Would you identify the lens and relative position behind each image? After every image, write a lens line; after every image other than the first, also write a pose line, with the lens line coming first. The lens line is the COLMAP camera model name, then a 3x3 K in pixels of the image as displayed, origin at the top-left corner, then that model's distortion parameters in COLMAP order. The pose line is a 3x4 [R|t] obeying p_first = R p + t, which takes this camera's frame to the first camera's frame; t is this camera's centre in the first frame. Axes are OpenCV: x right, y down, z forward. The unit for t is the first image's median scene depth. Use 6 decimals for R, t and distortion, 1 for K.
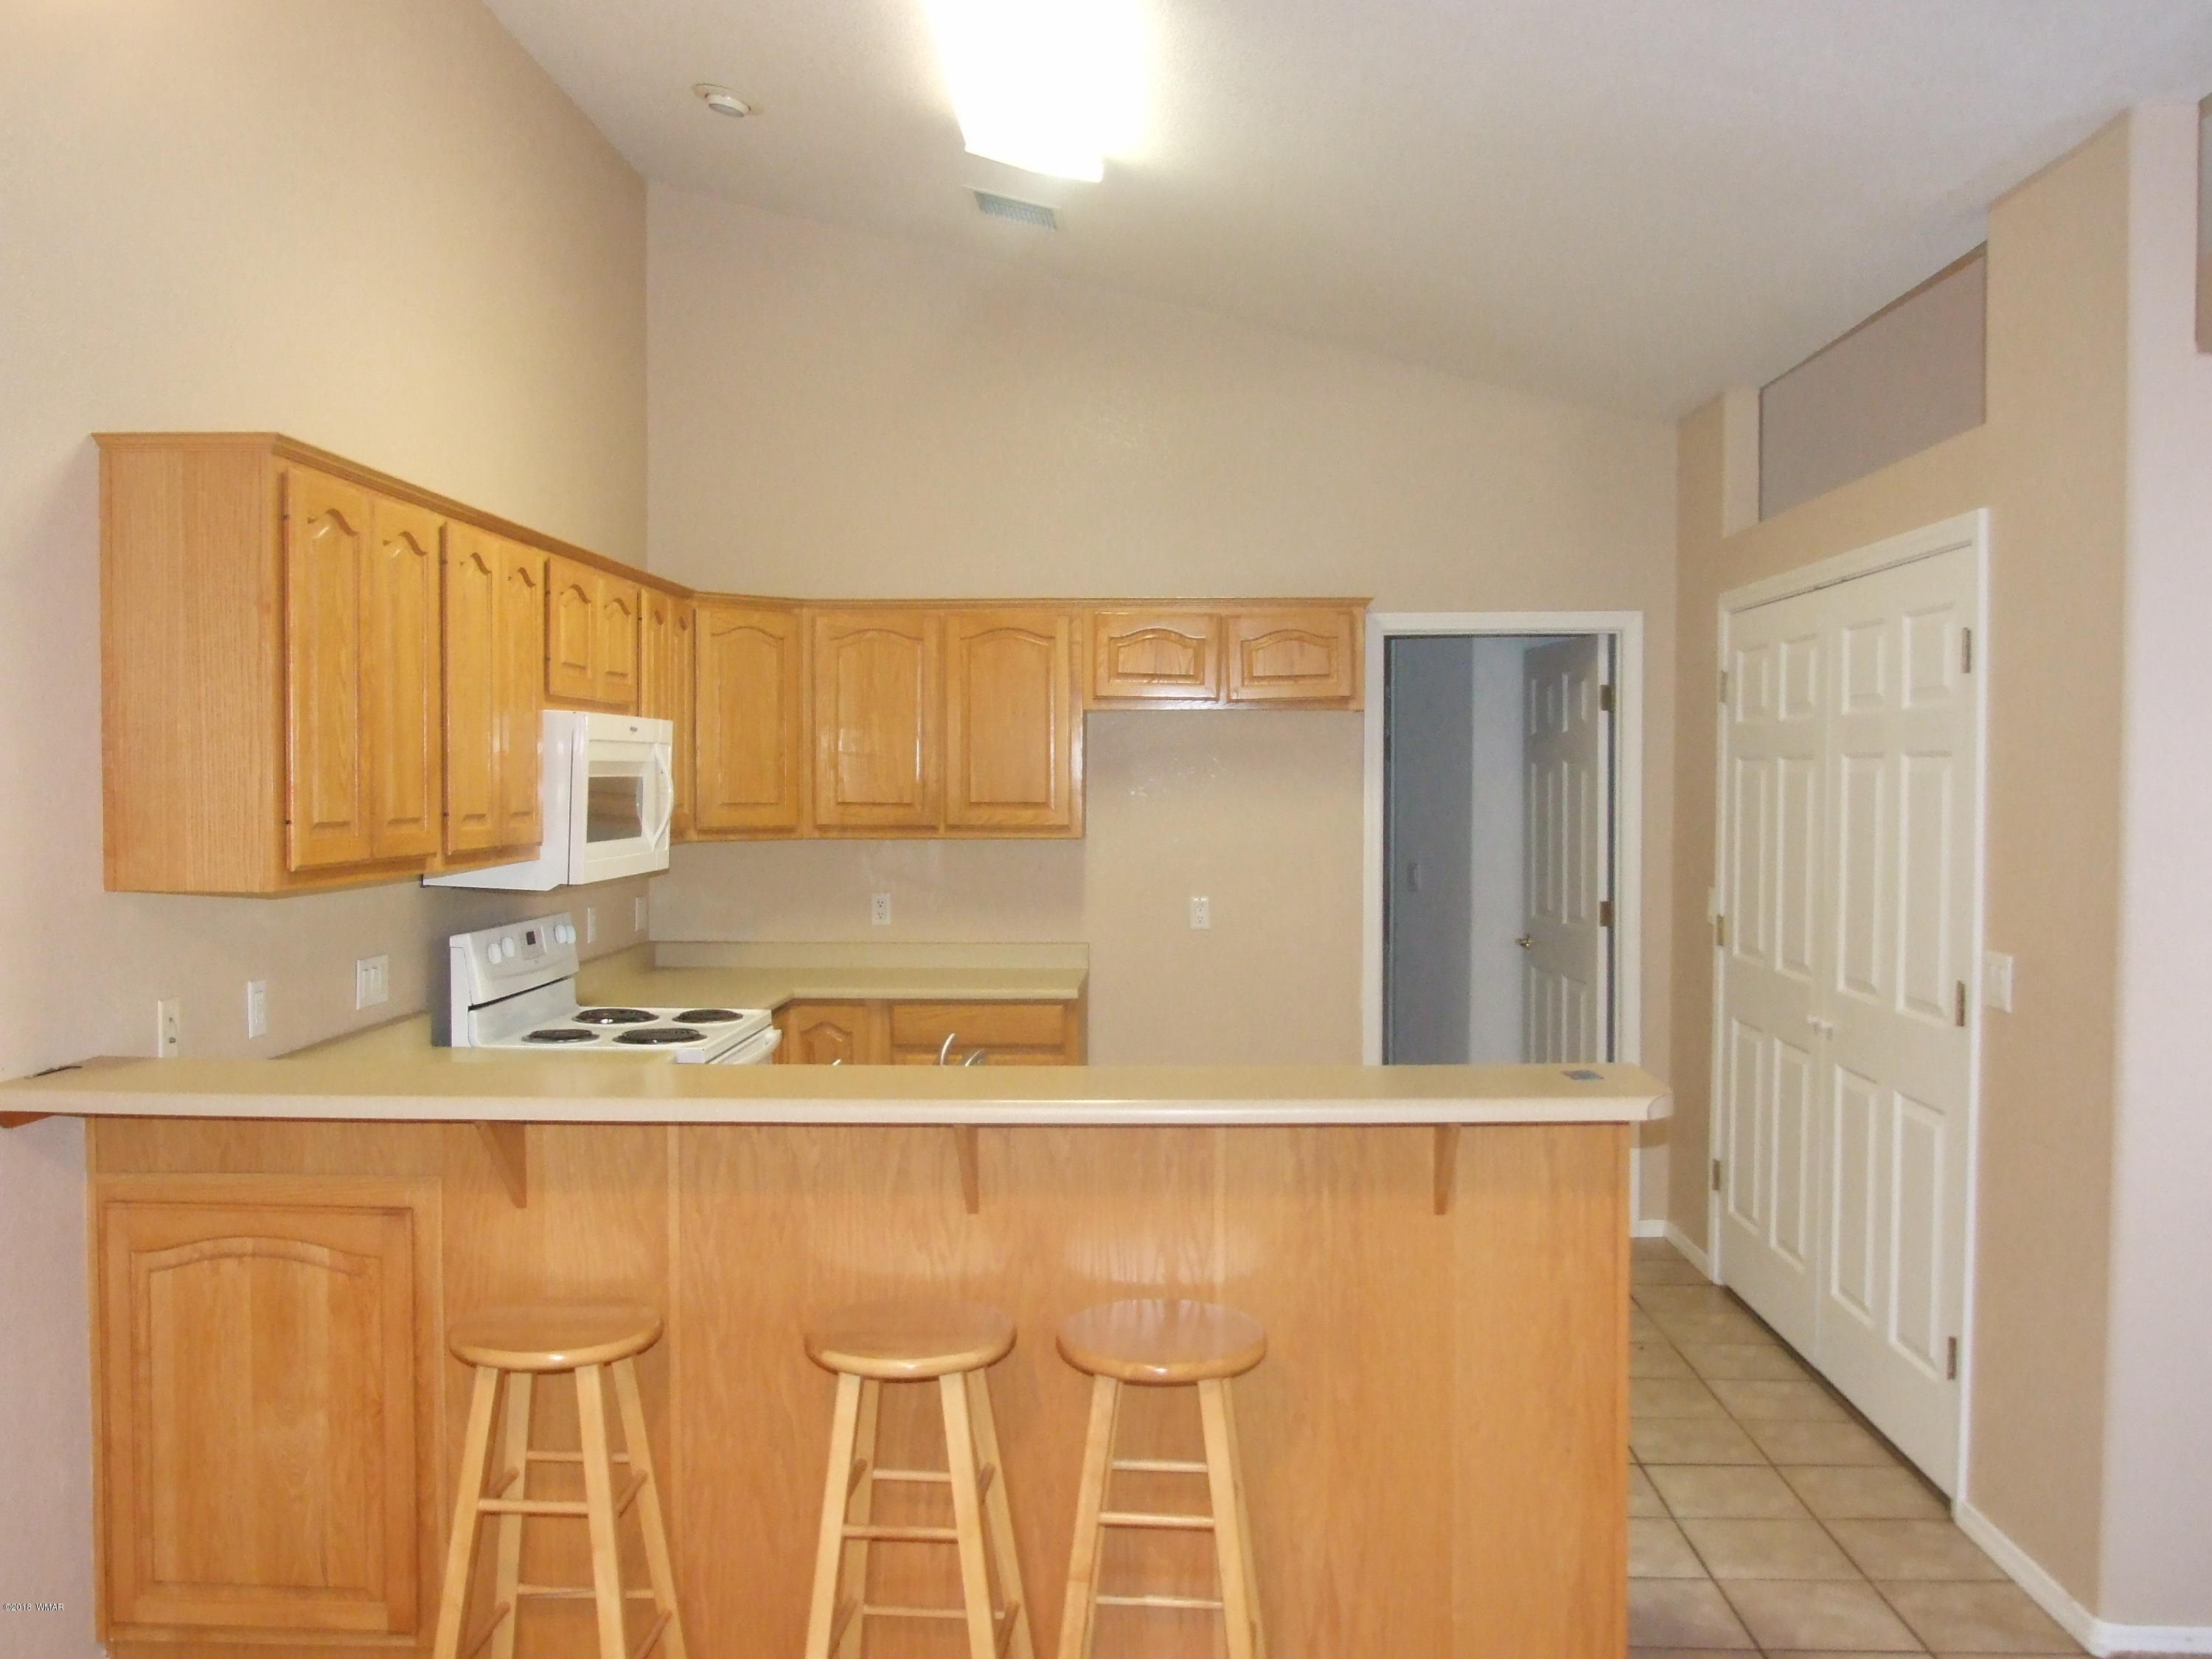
lens RADIAL K [[1828.8, 0, 1114.7], [0, 1828.8, 823.2], [0, 0, 1]] dist [-0.050114, 0.034739]
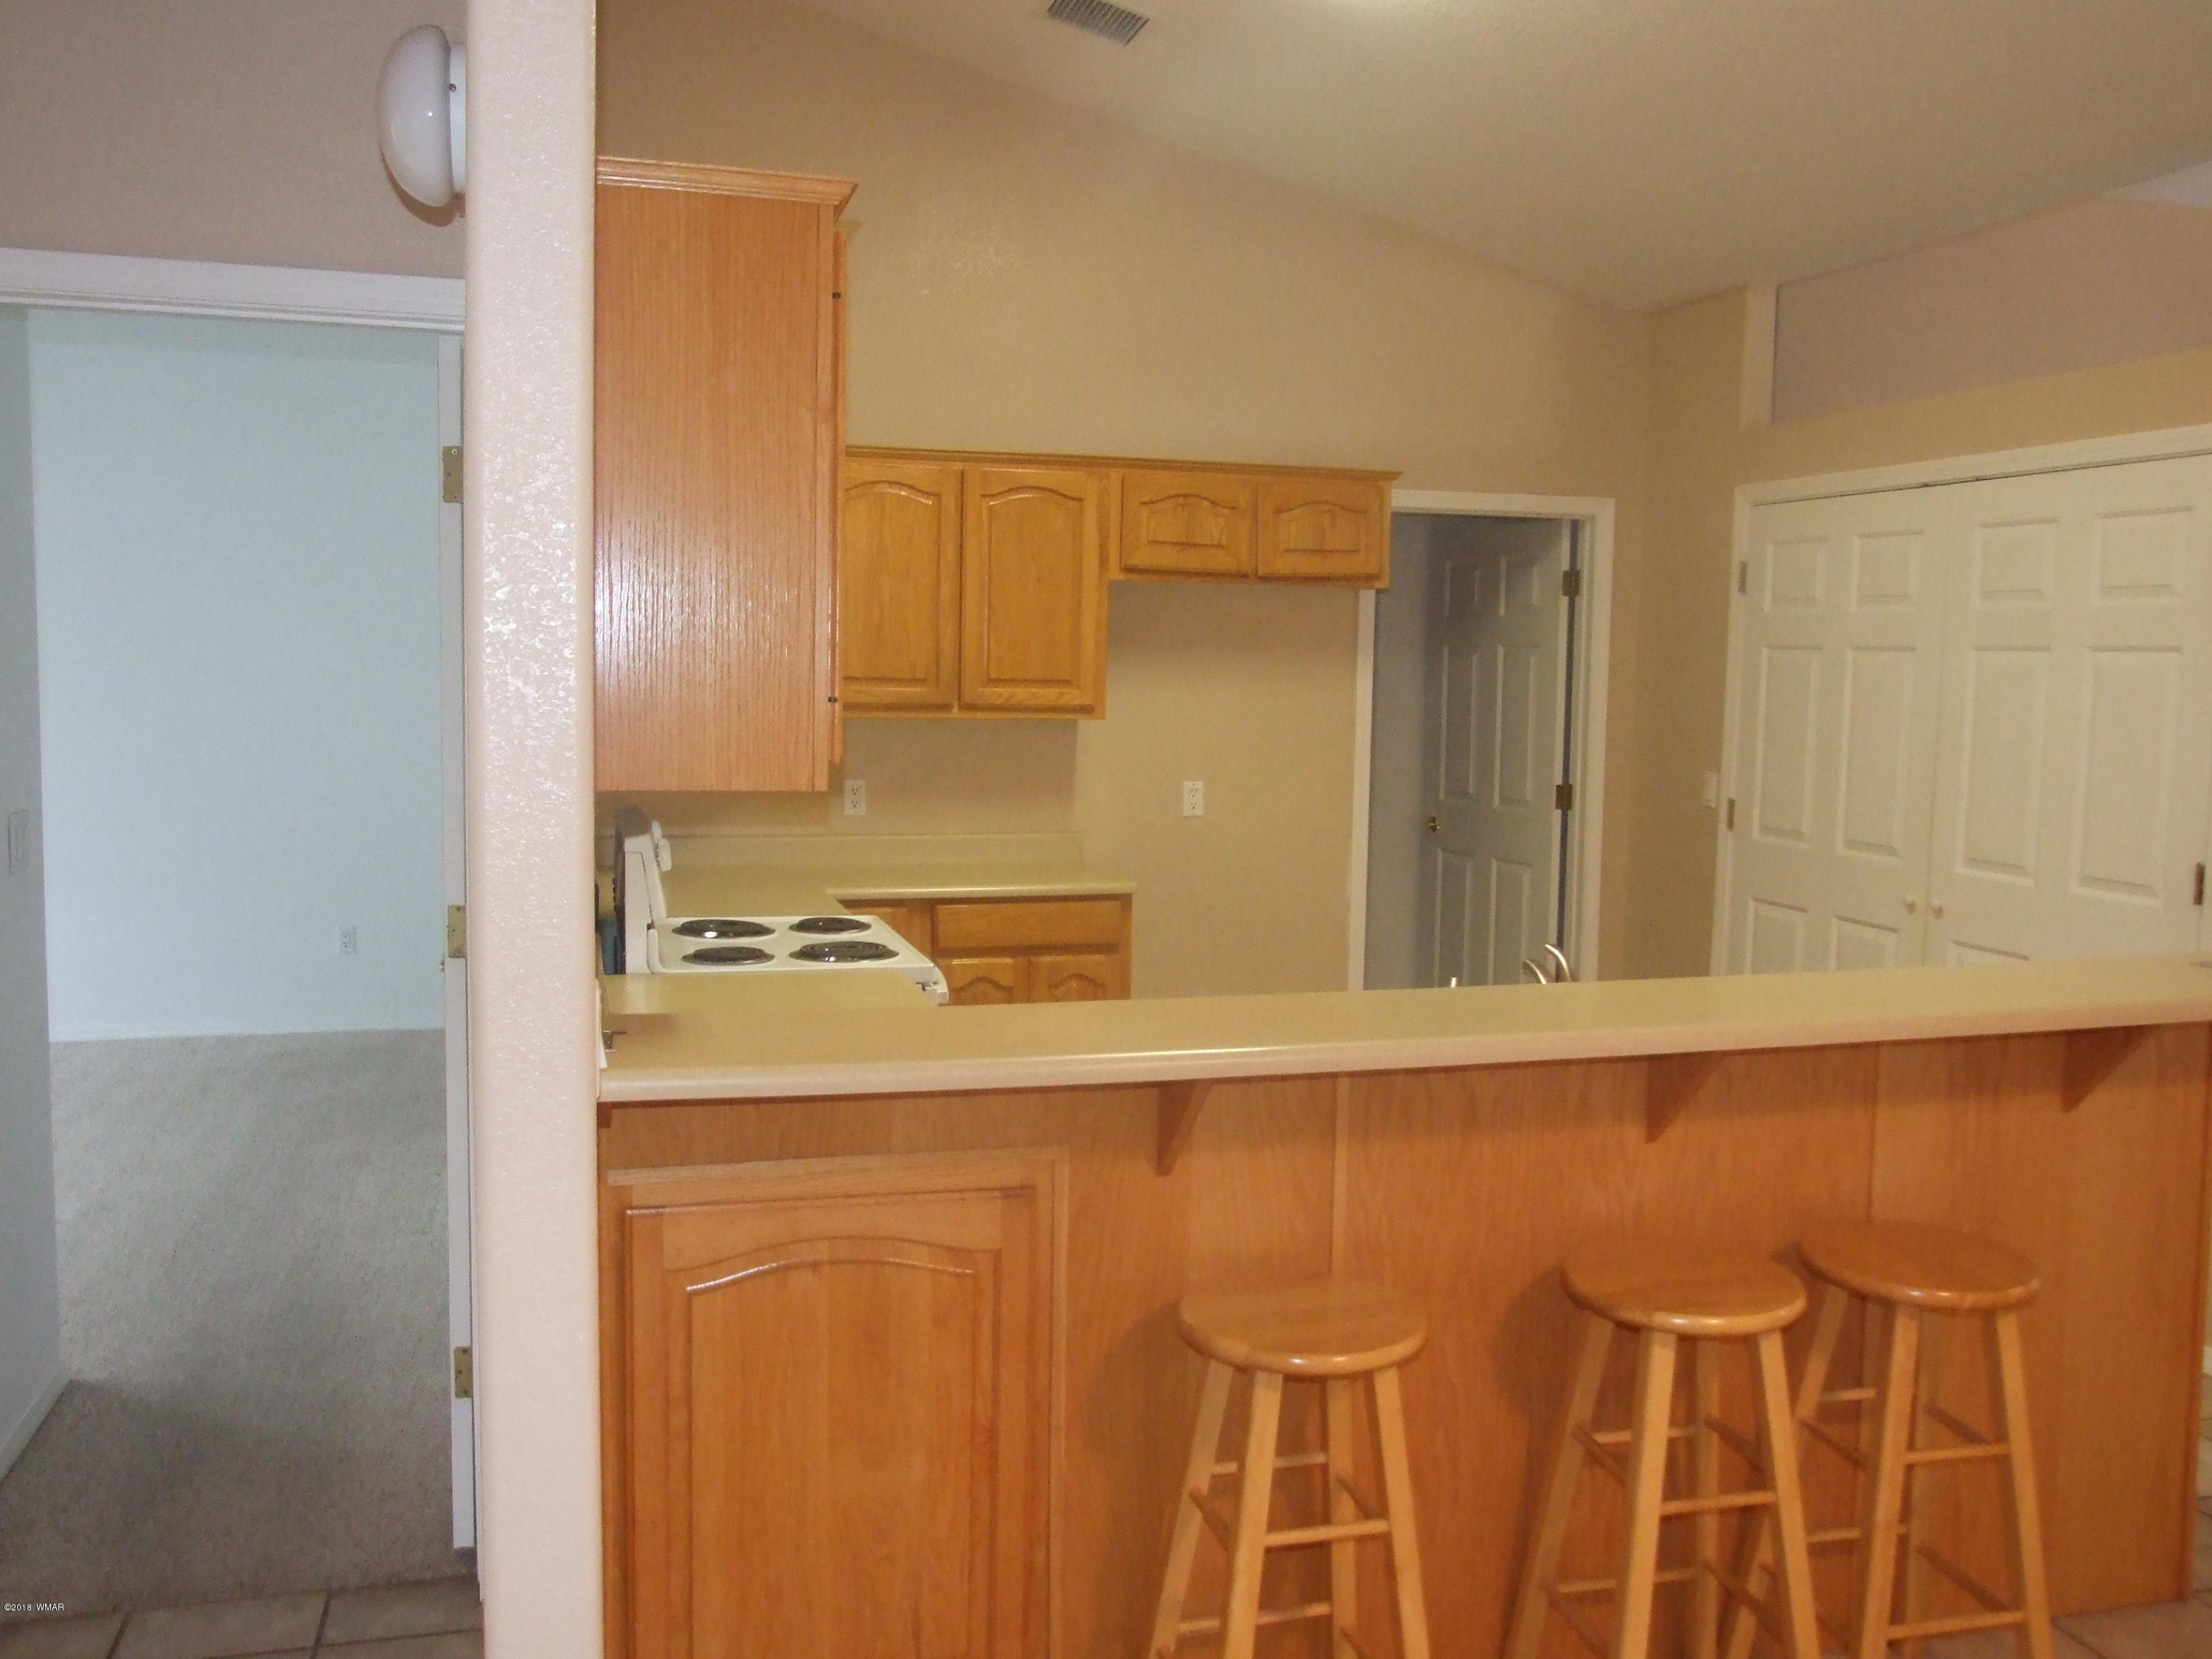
lens RADIAL K [[1828.8, 0, 1104.9], [0, 1828.8, 829.0], [0, 0, 1]] dist [-0.050114, 0.034739]
pose [[0.950717, -0.013003, 0.309788, -0.328829], [-0.008907, 0.997563, 0.069206, -0.000613], [-0.309933, -0.068555, 0.948284, 0.129249]]
